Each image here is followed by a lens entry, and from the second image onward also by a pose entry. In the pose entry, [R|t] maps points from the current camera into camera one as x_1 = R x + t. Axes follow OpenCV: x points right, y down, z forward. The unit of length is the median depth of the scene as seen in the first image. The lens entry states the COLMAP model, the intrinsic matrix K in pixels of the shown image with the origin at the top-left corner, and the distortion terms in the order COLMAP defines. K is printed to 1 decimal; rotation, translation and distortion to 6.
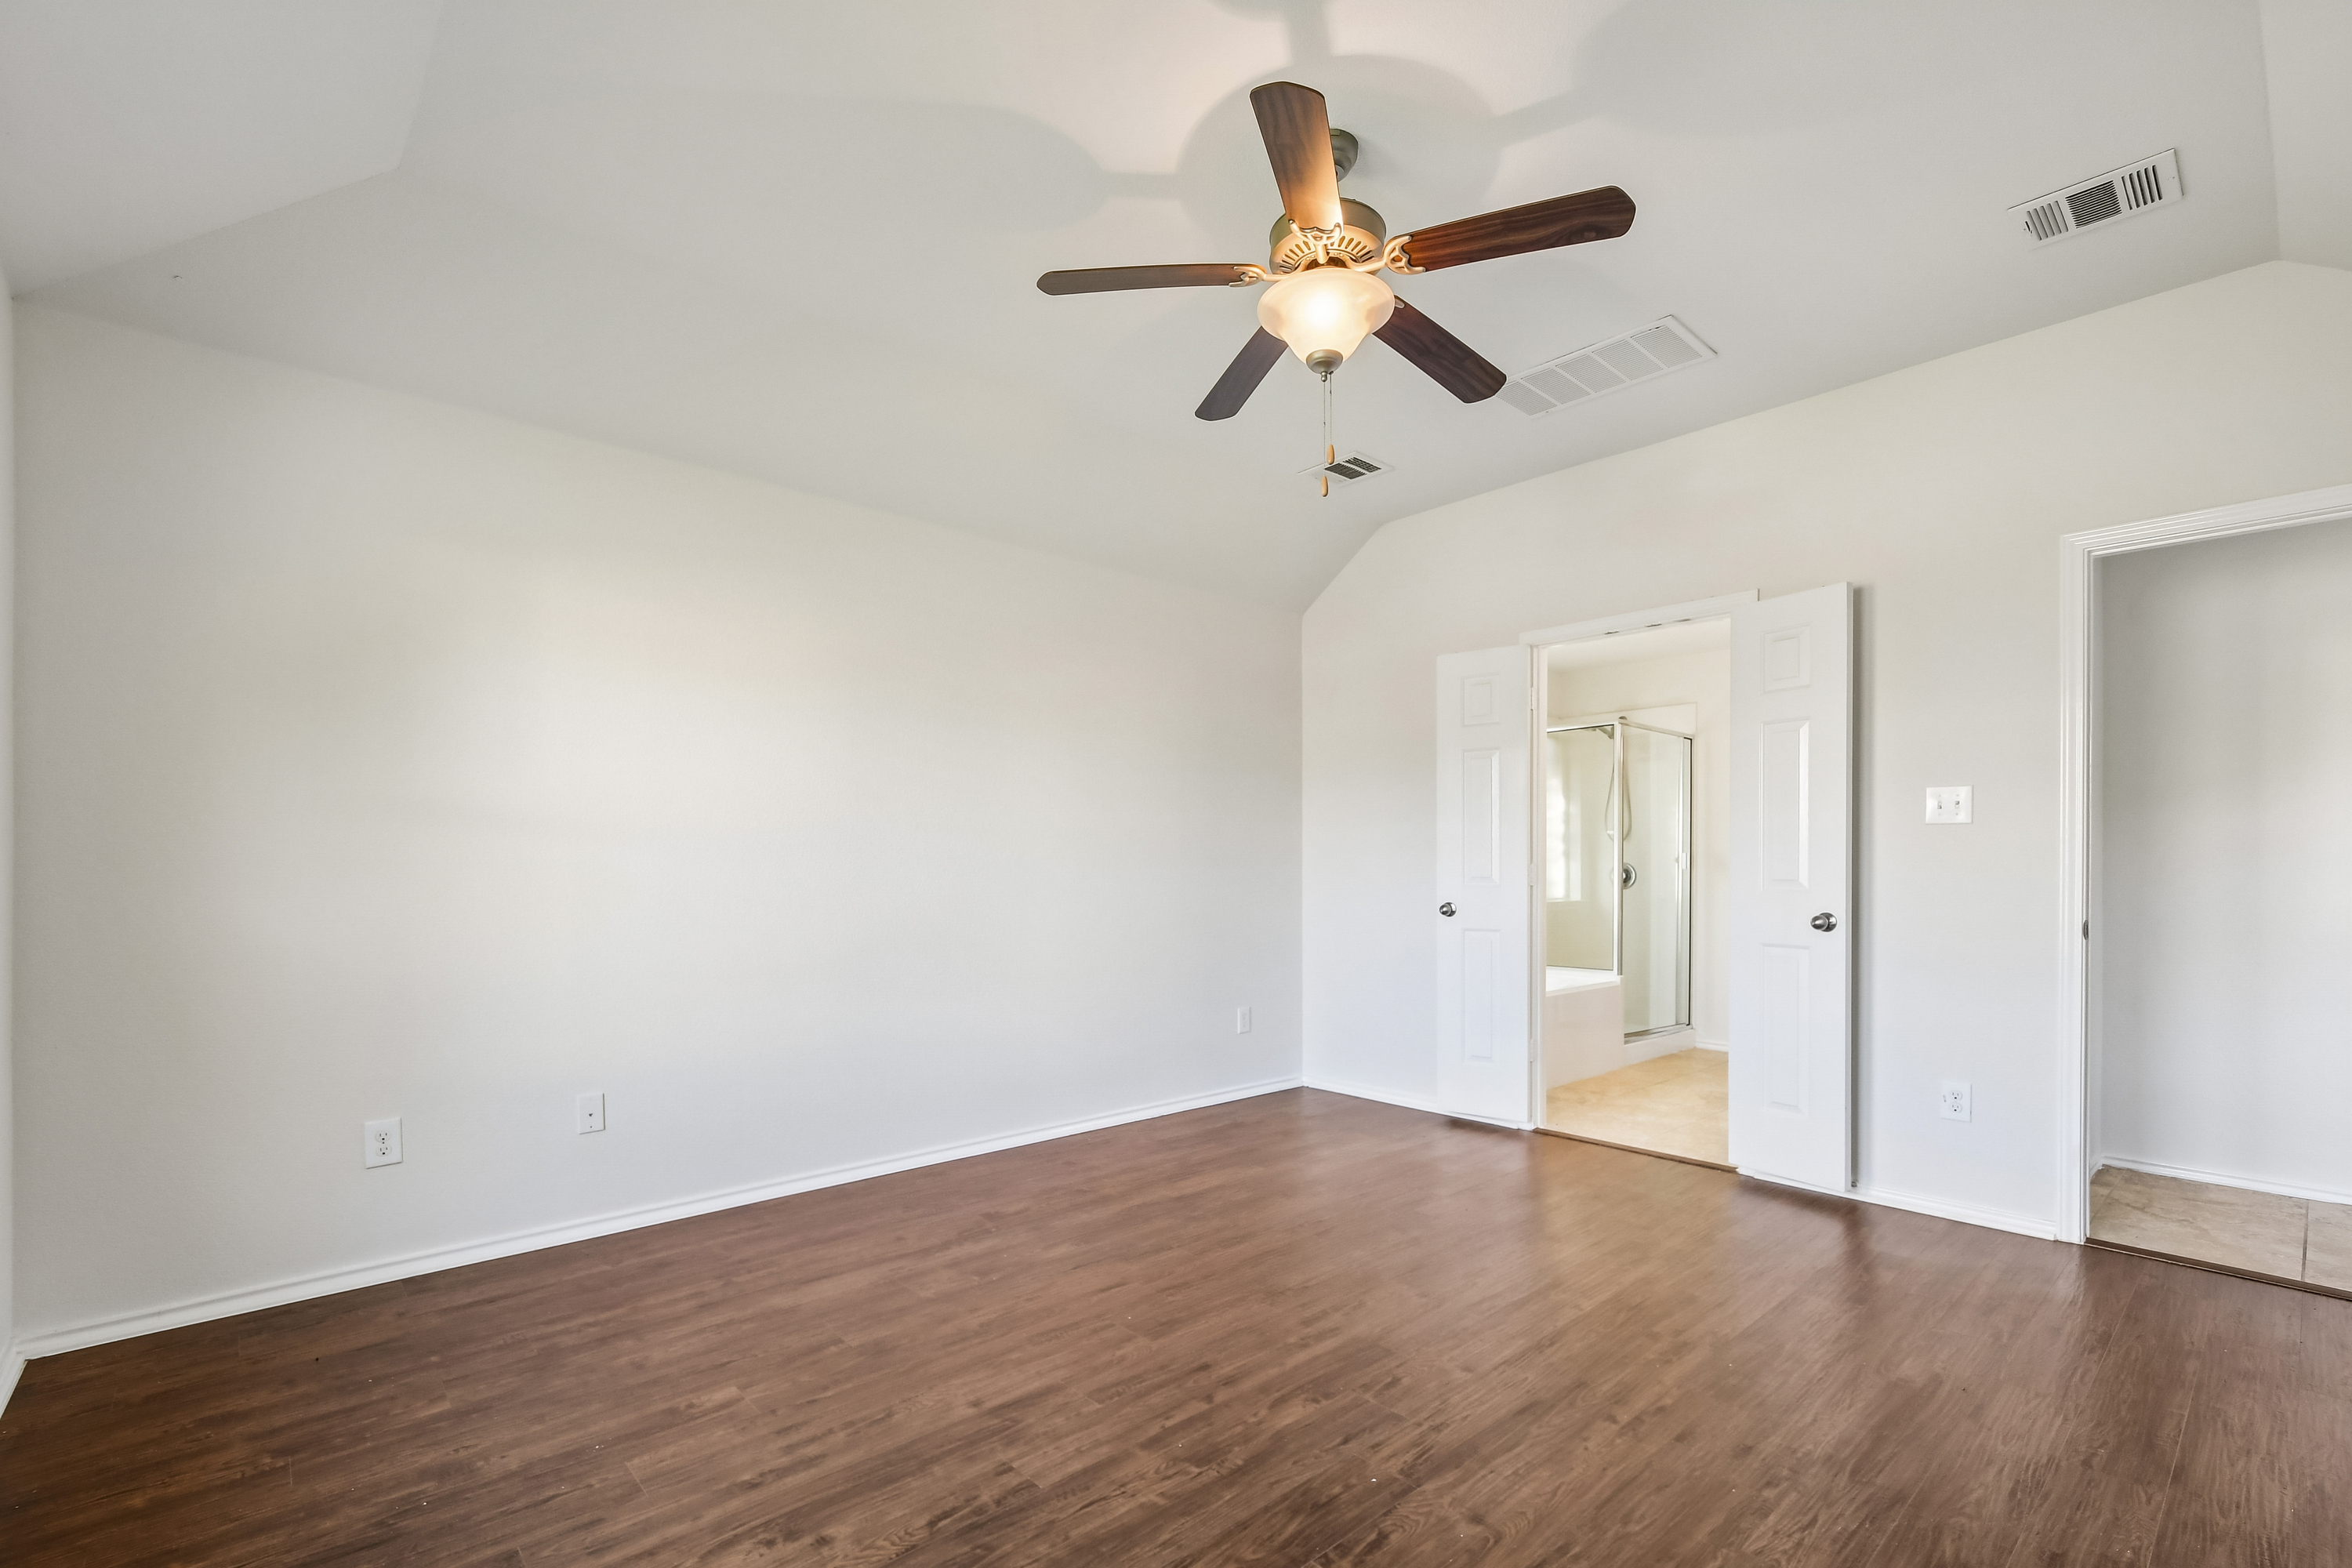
lens RADIAL K [[1041.1, 0, 1179.6], [0, 1041.1, 864.7], [0, 0, 1]] dist [-0.001326, -0.000449]
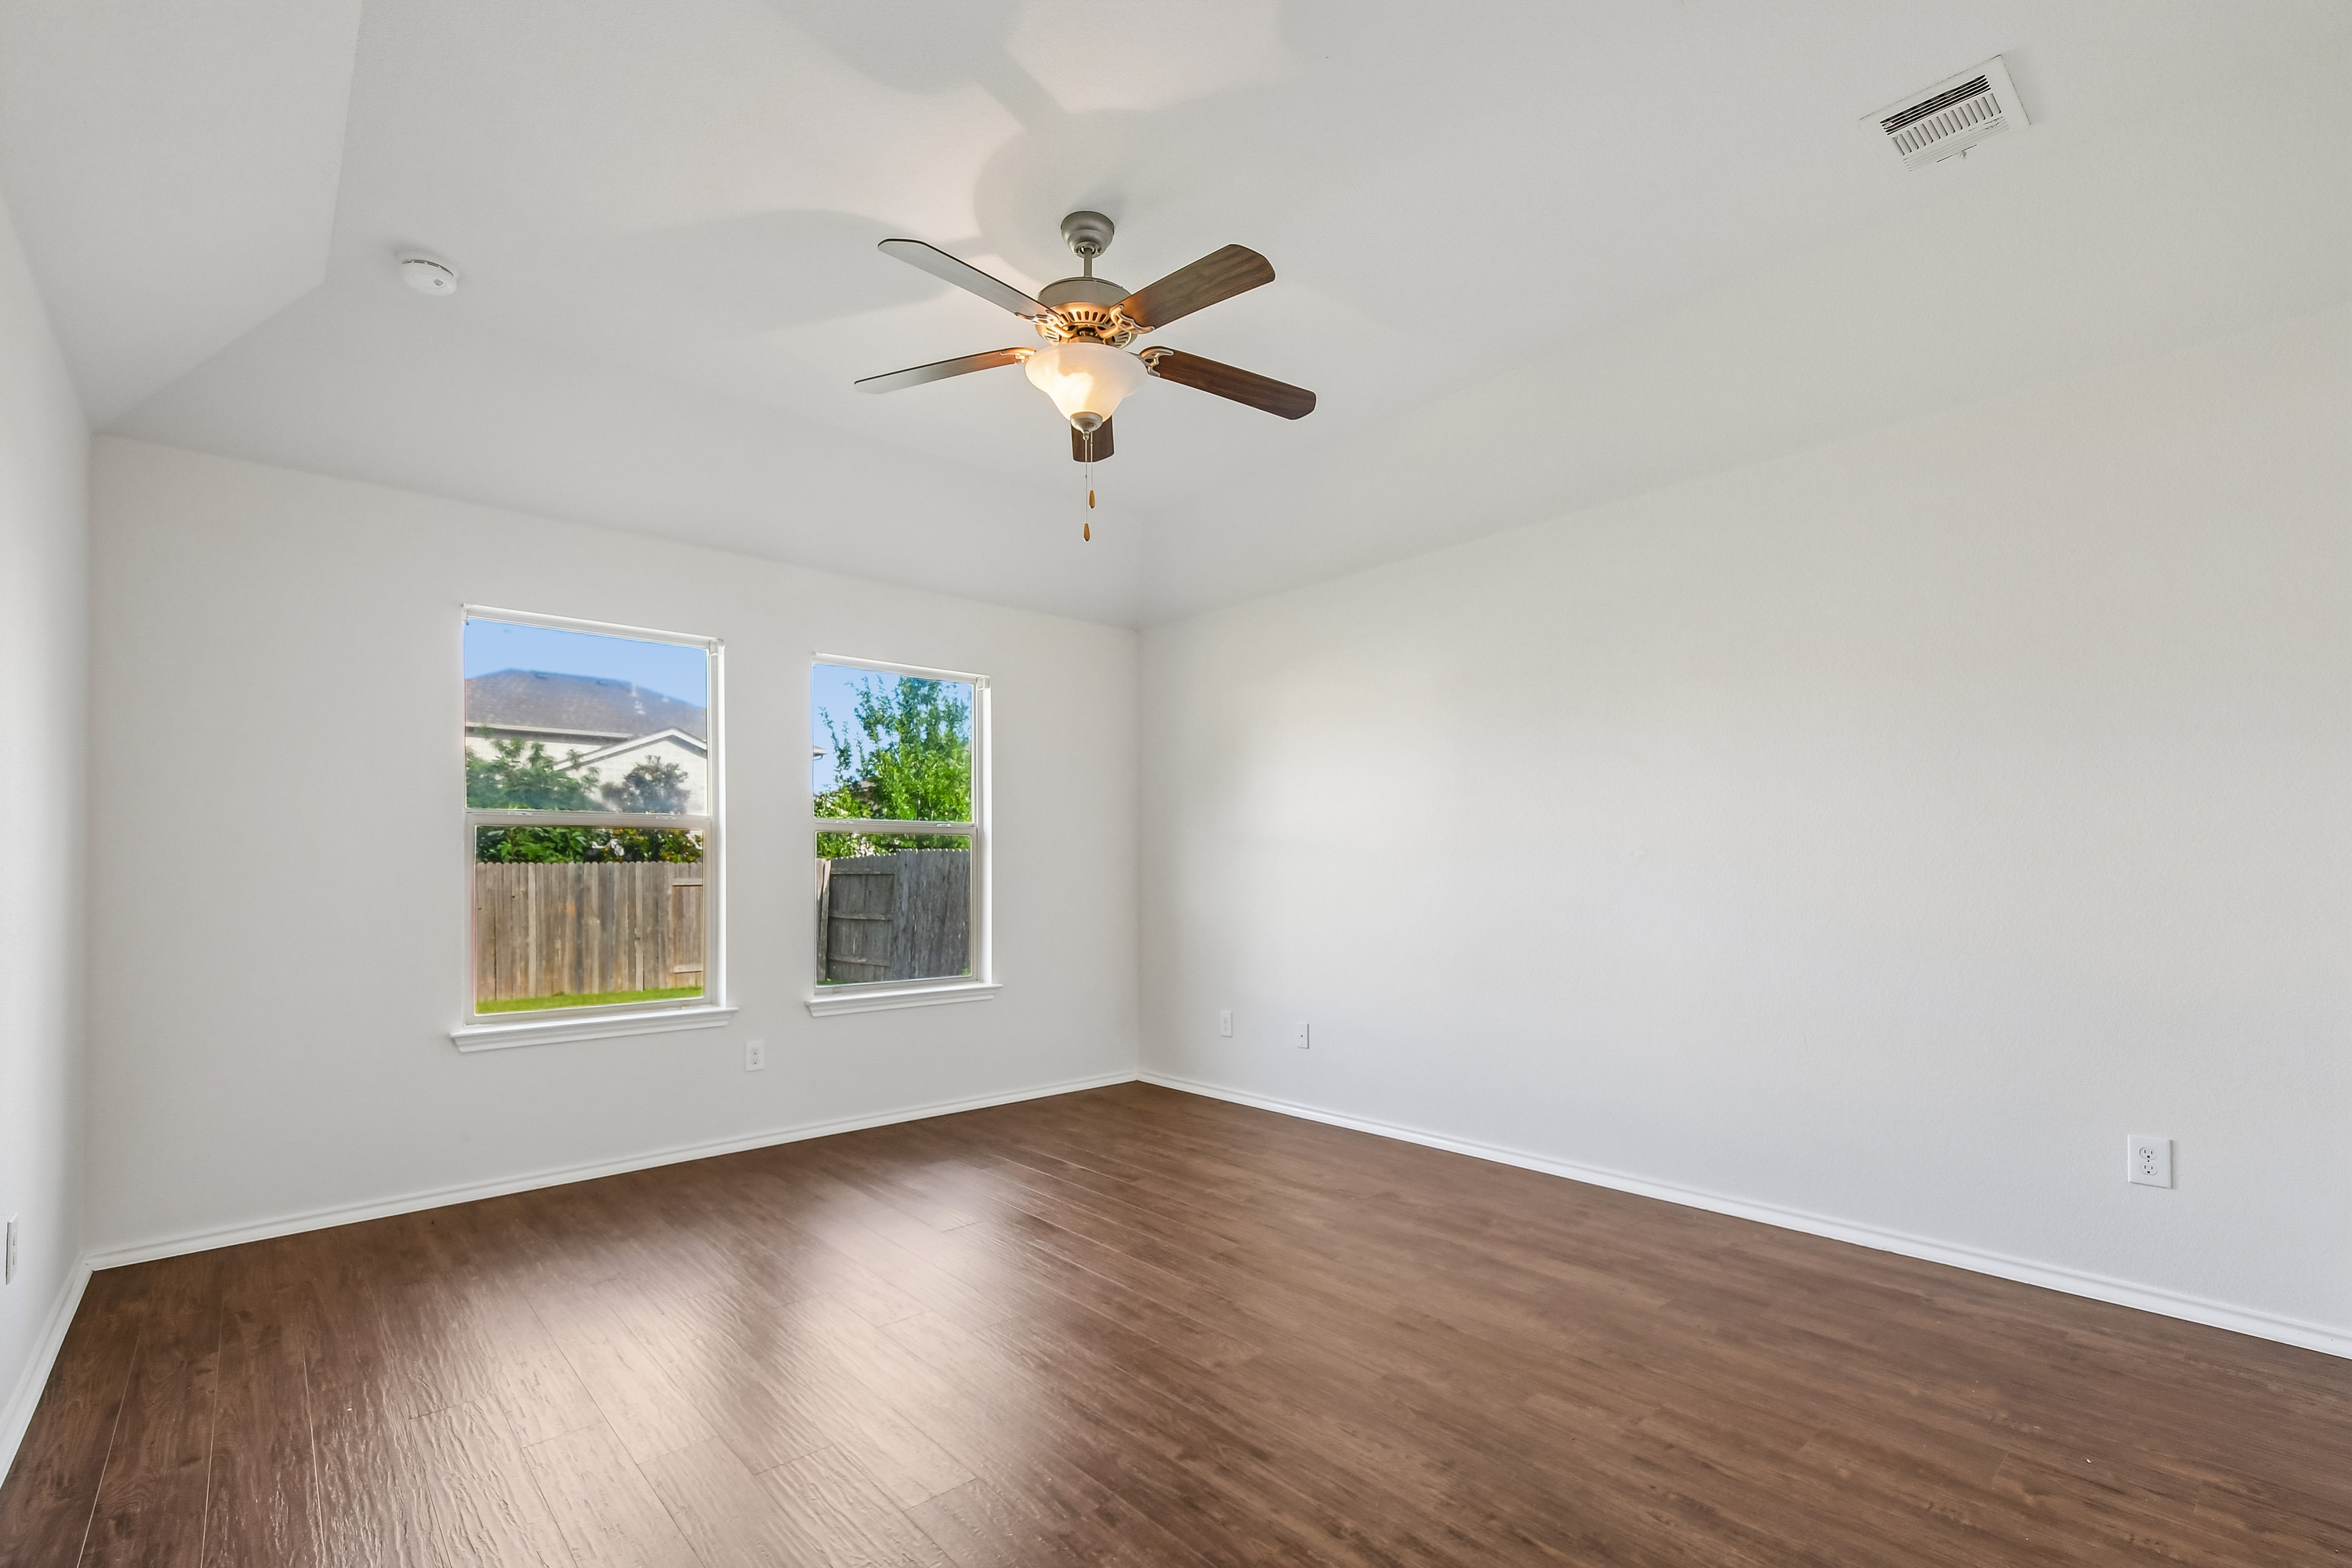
lens RADIAL K [[1041.1, 0, 1179.6], [0, 1041.1, 864.7], [0, 0, 1]] dist [-0.001326, -0.000449]
pose [[-0.002858, -0.001895, -0.999994, 0.883564], [0.007204, 0.999972, -0.001916, -0.004030], [0.999970, -0.007209, -0.002844, 0.777227]]
